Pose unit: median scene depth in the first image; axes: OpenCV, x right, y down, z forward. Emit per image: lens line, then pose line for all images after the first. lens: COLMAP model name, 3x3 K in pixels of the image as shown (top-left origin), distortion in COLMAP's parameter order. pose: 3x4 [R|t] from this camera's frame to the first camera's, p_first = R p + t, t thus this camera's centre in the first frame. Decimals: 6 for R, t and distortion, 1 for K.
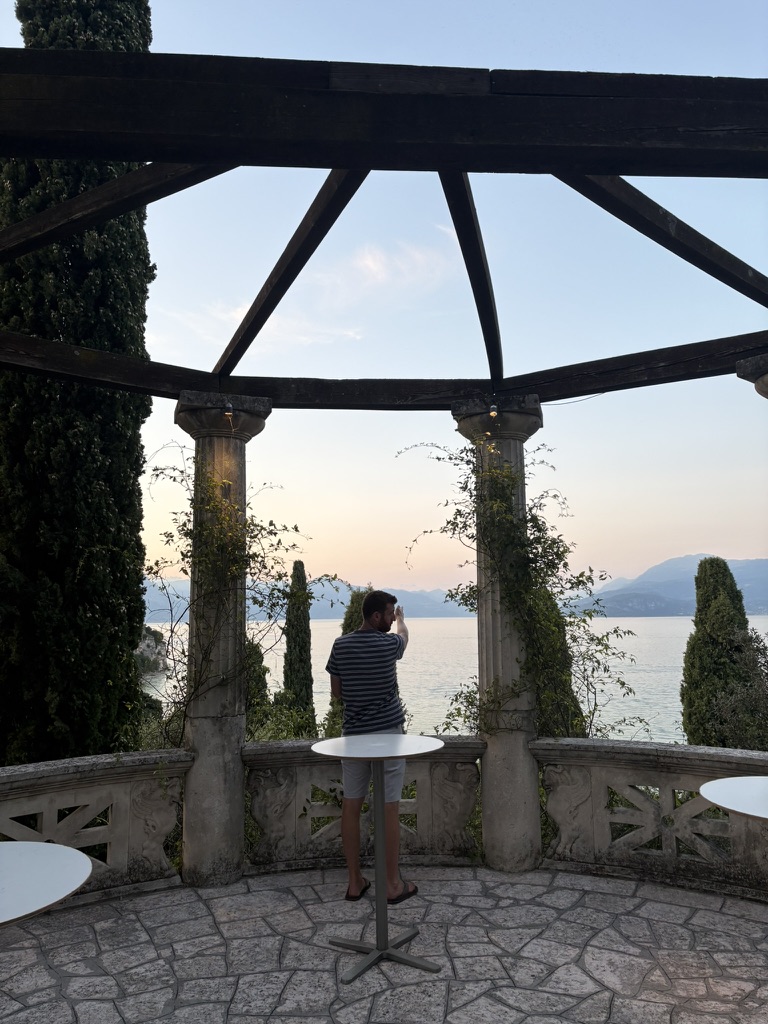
lens RADIAL K [[720.4, 0, 384.0], [0, 720.4, 512.0], [0, 0, 1]] dist [0.001886, -0.001215]
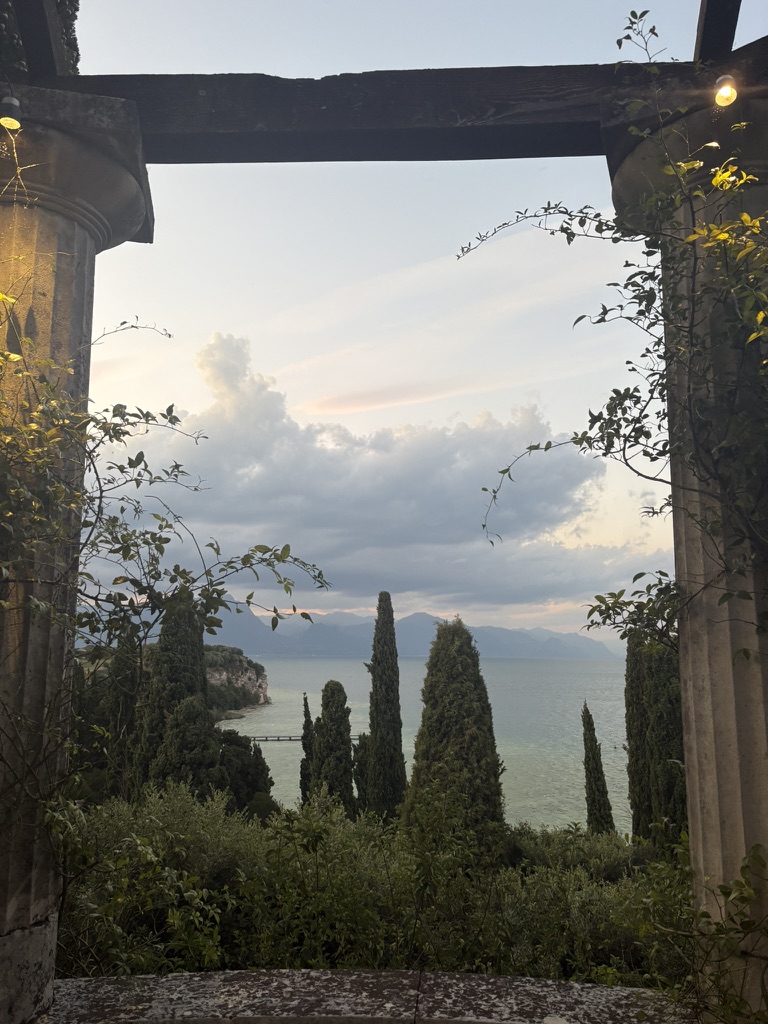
lens RADIAL K [[720.4, 0, 384.0], [0, 720.4, 512.0], [0, 0, 1]] dist [0.001886, -0.001215]
pose [[0.991098, -0.008980, -0.132833, 0.028458], [0.002419, 0.998773, -0.049467, 0.081964], [0.133114, 0.048706, 0.989903, 0.600126]]
